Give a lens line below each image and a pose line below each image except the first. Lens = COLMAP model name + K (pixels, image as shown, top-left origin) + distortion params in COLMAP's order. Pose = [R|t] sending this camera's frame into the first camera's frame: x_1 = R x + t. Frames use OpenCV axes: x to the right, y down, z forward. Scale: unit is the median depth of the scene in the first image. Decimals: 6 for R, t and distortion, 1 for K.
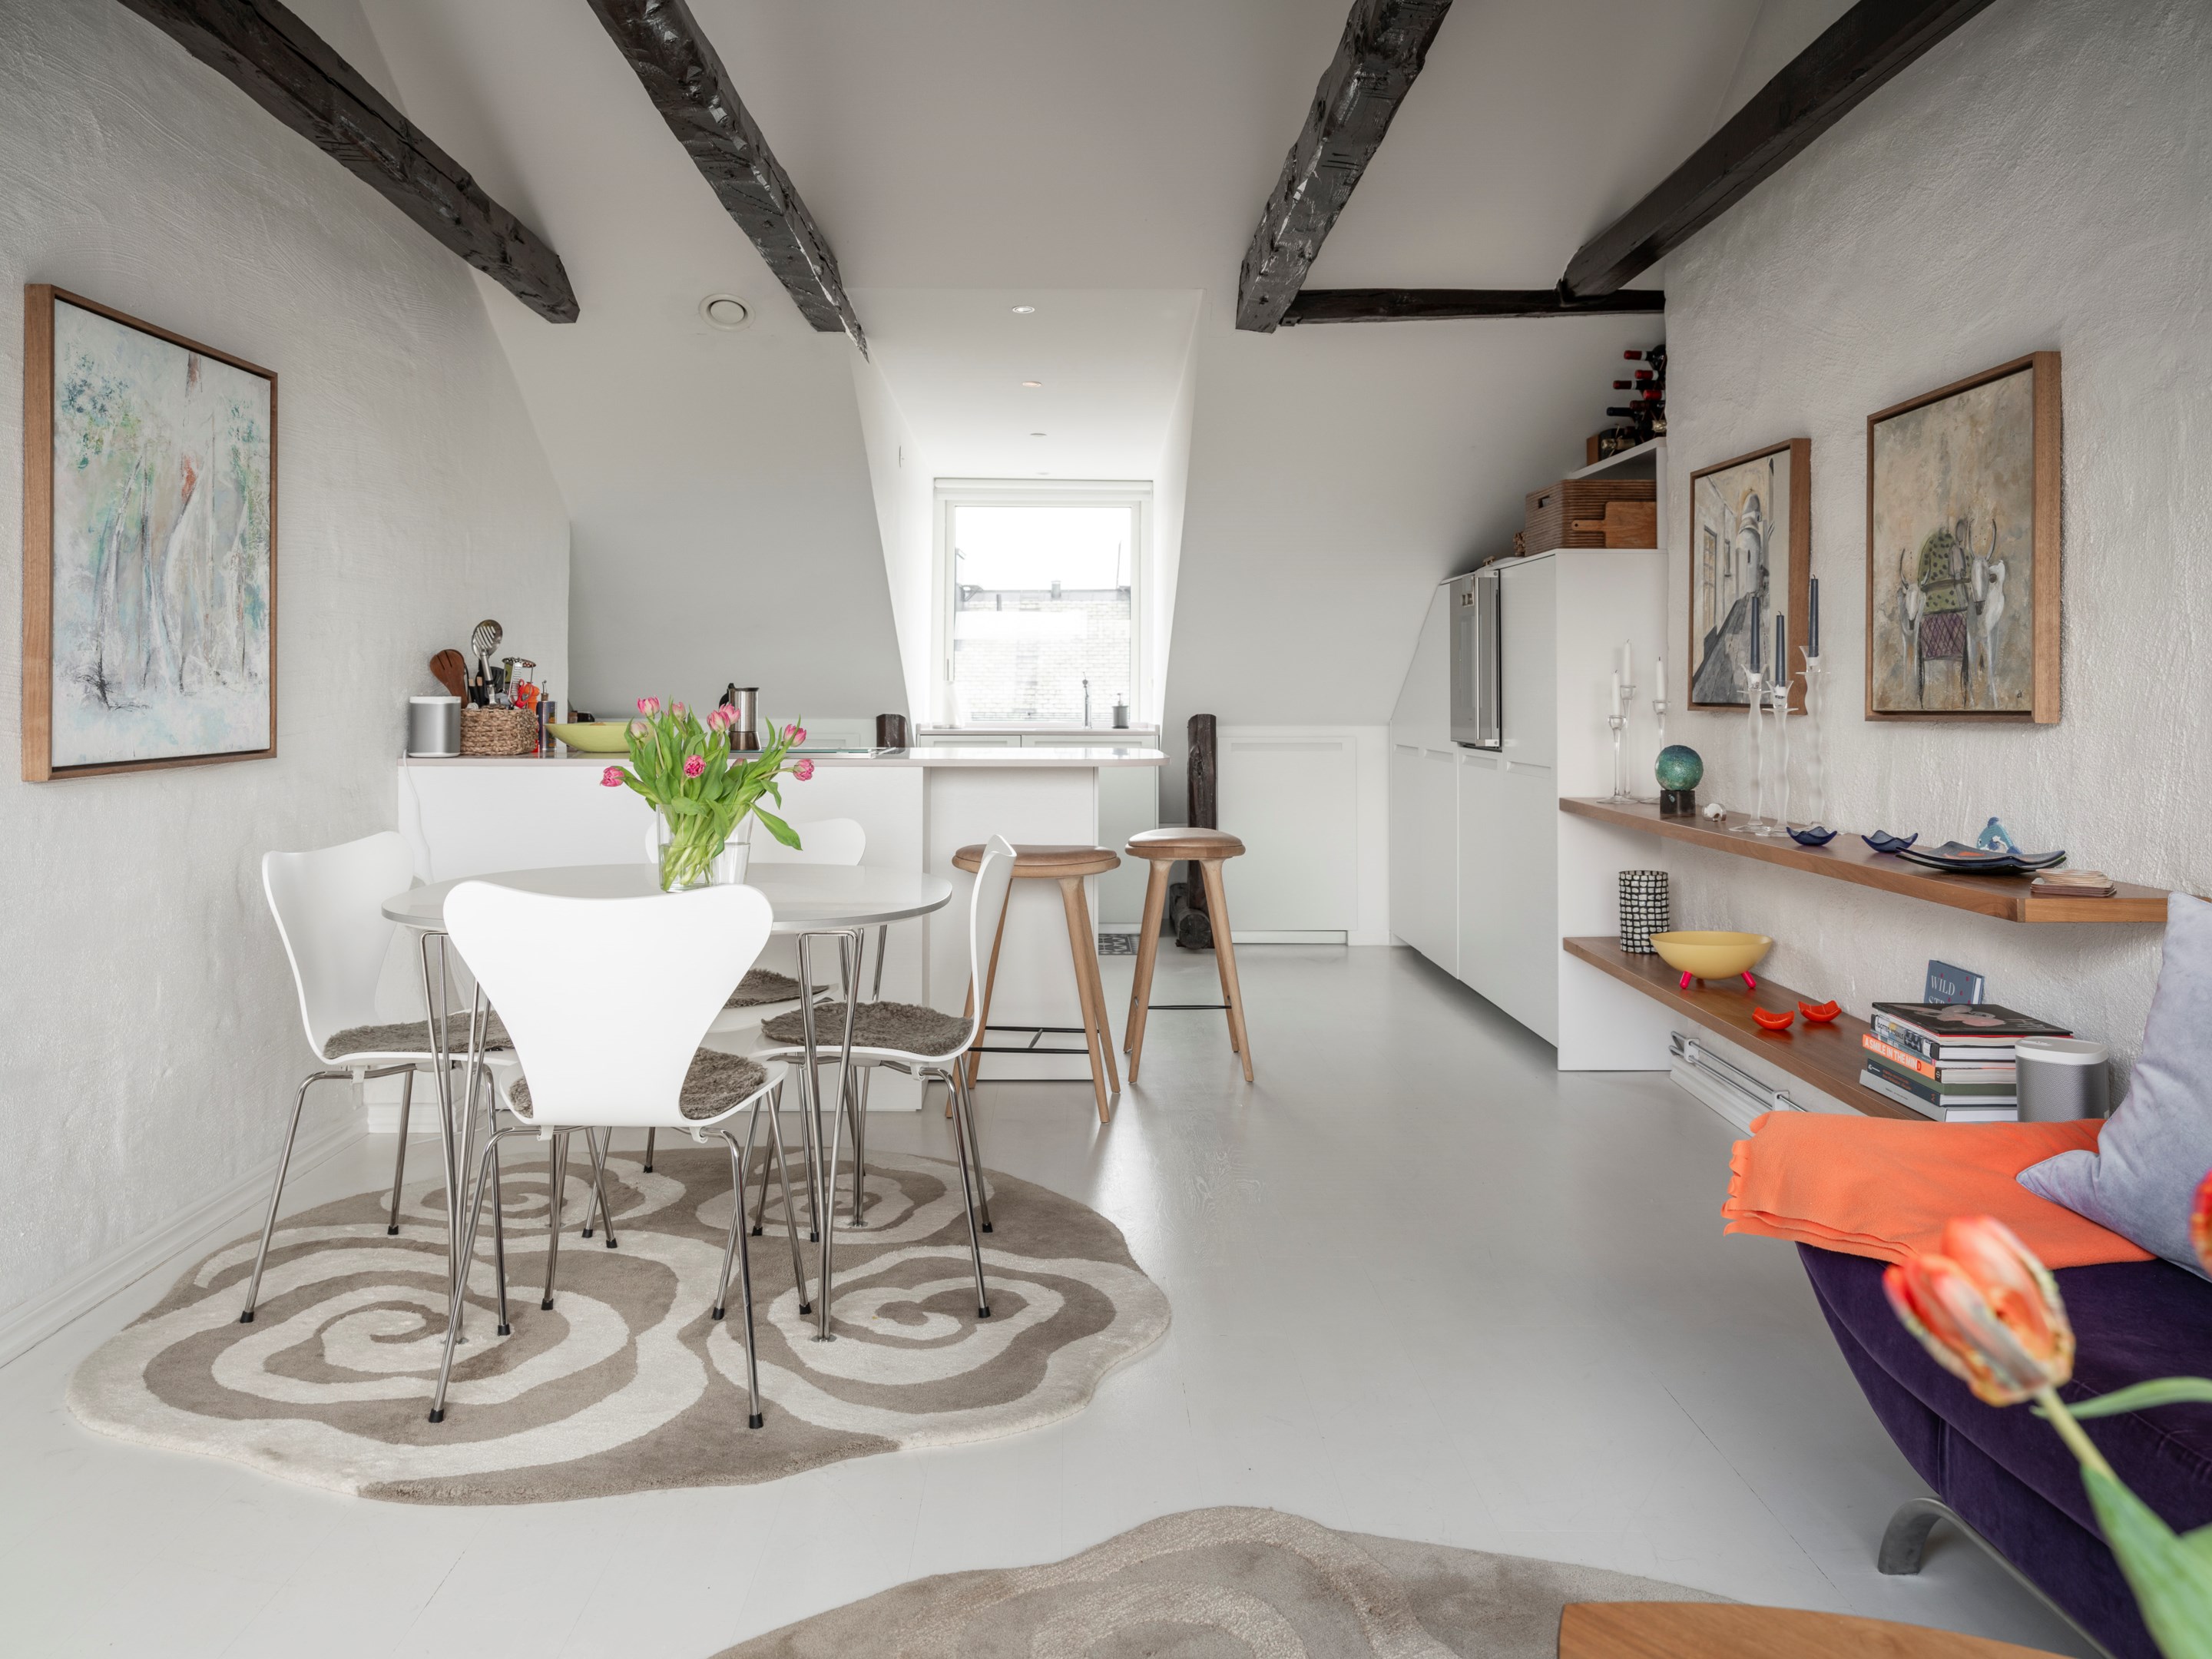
lens RADIAL K [[1634.9, 0, 1021.6], [0, 1634.9, 660.8], [0, 0, 1]] dist [-0.016235, 0.000746]
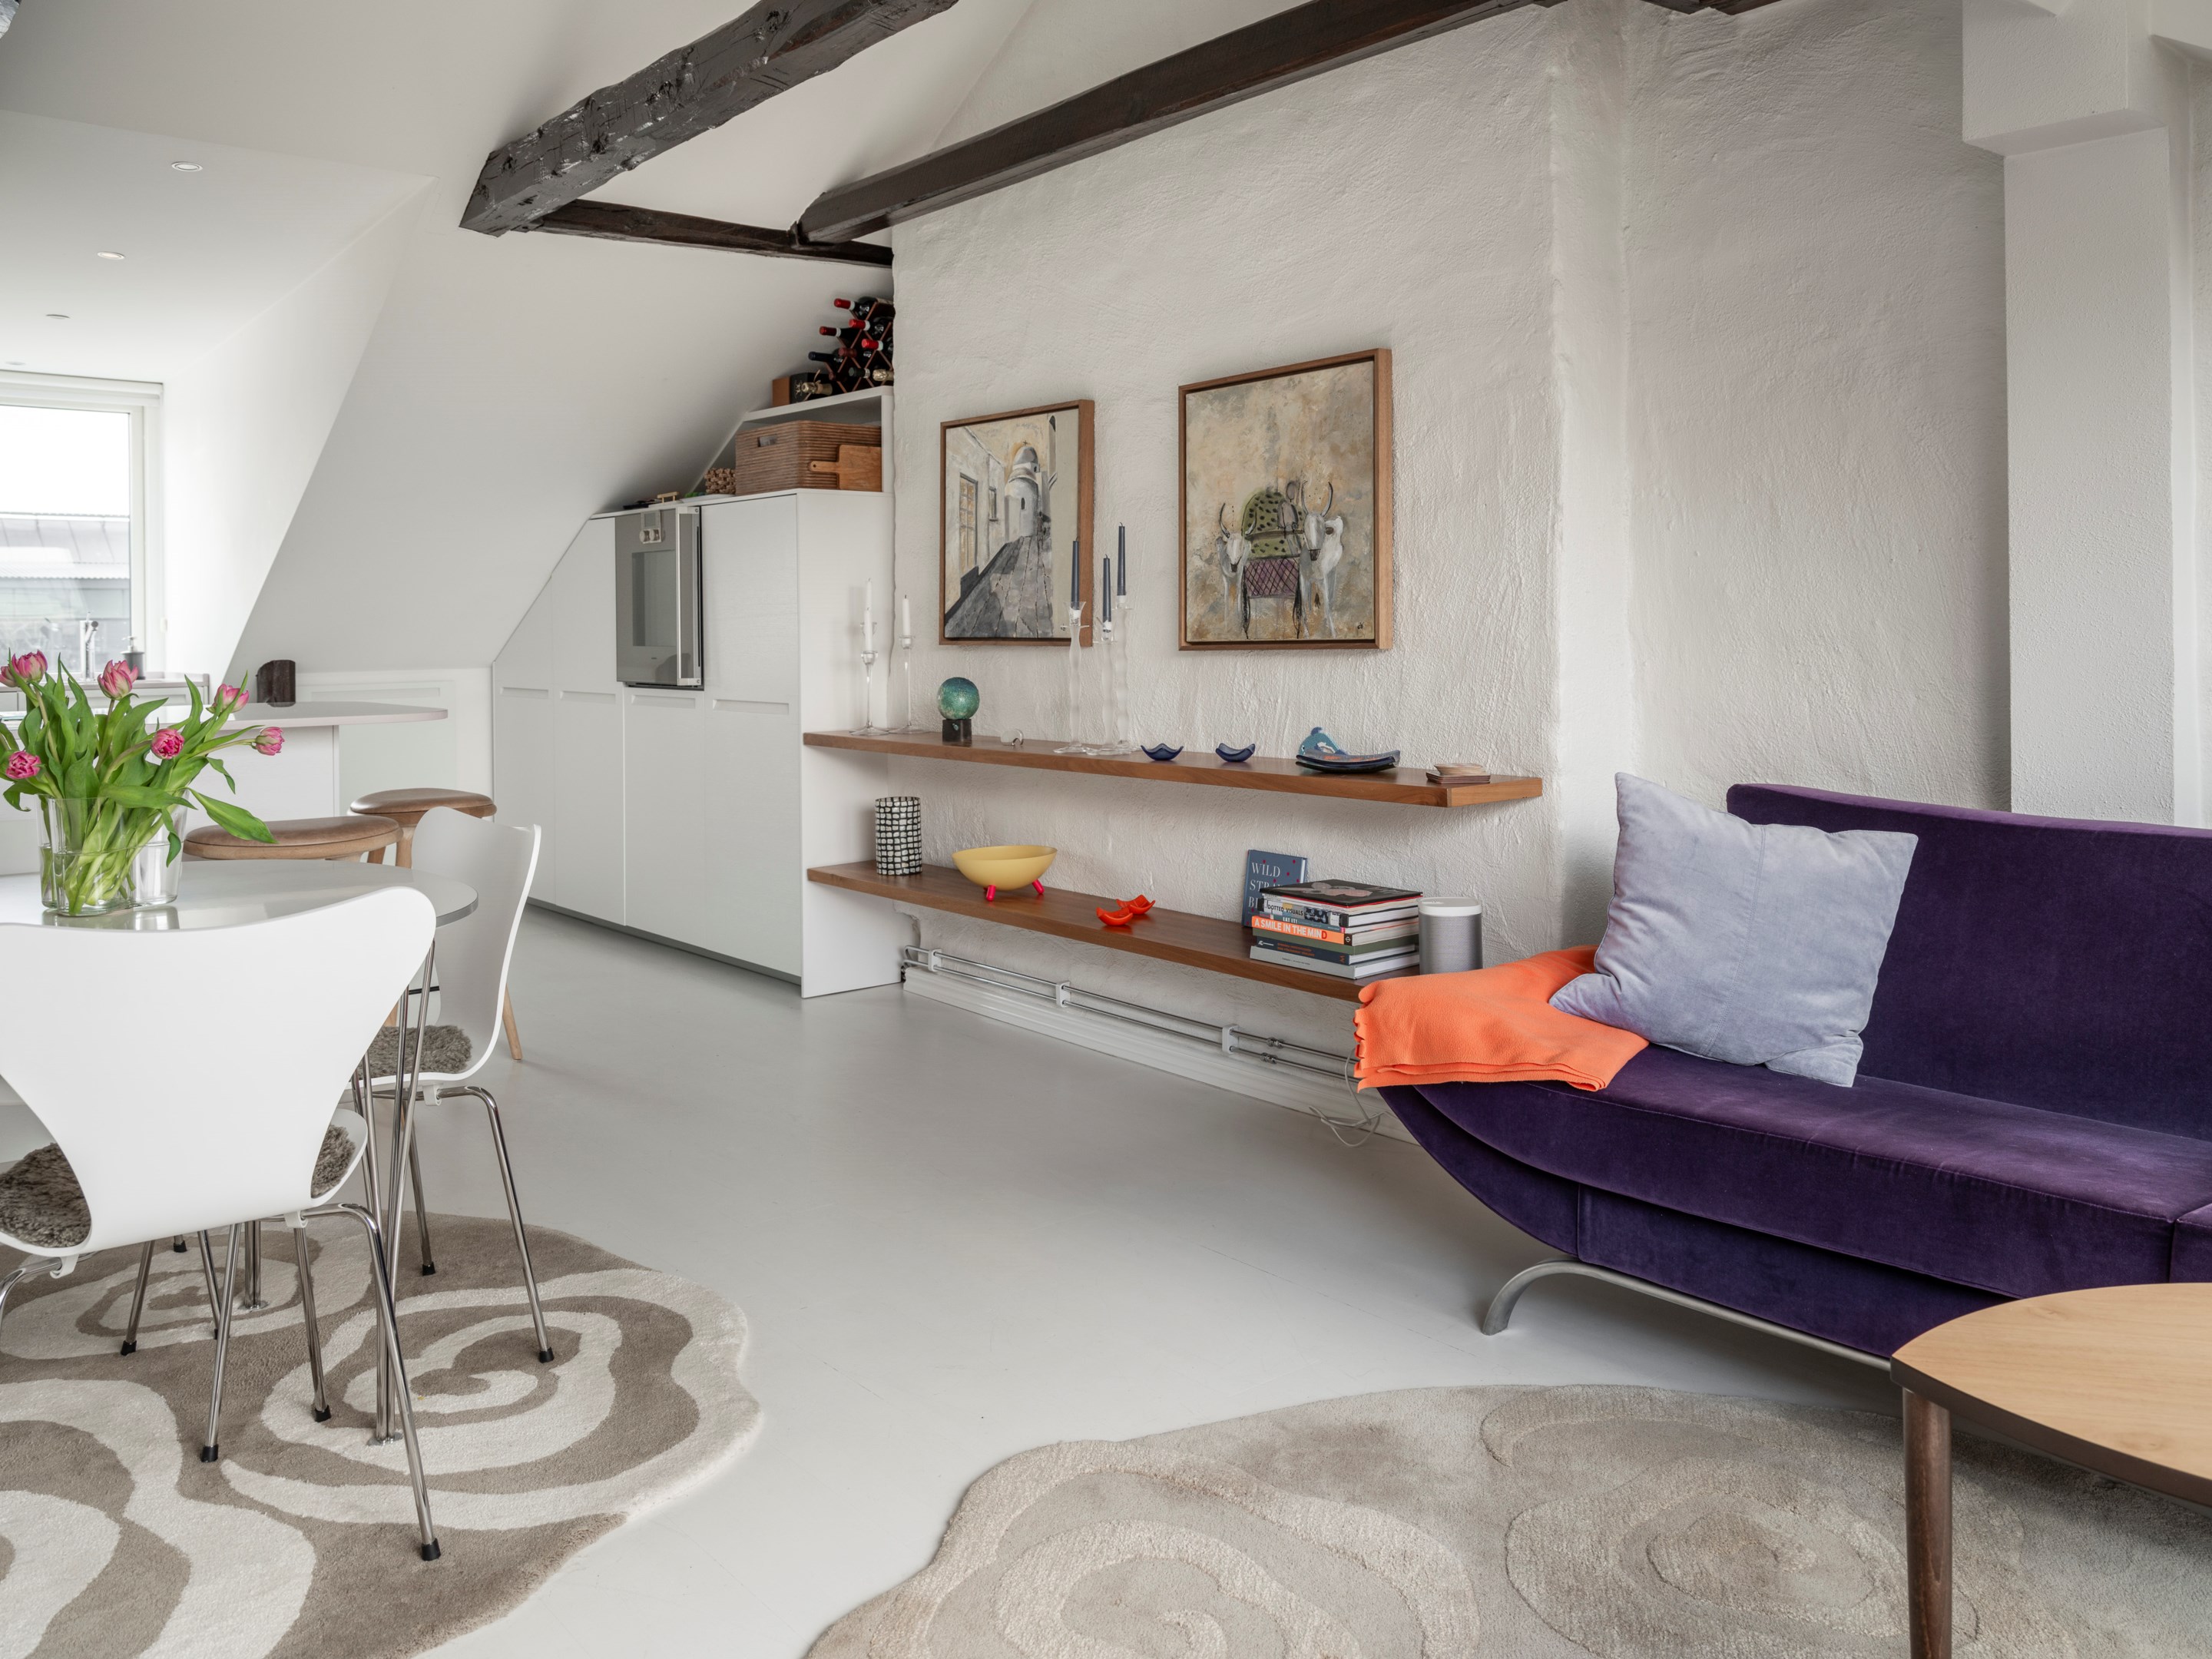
lens RADIAL K [[1703.2, 0, 978.8], [0, 1703.2, 633.3], [0, 0, 1]] dist [-0.003425, -0.003764]
pose [[0.786788, -0.014337, 0.617057, -0.376443], [0.001172, 0.999763, 0.021734, -0.001956], [-0.617223, -0.016377, 0.786618, 0.149173]]
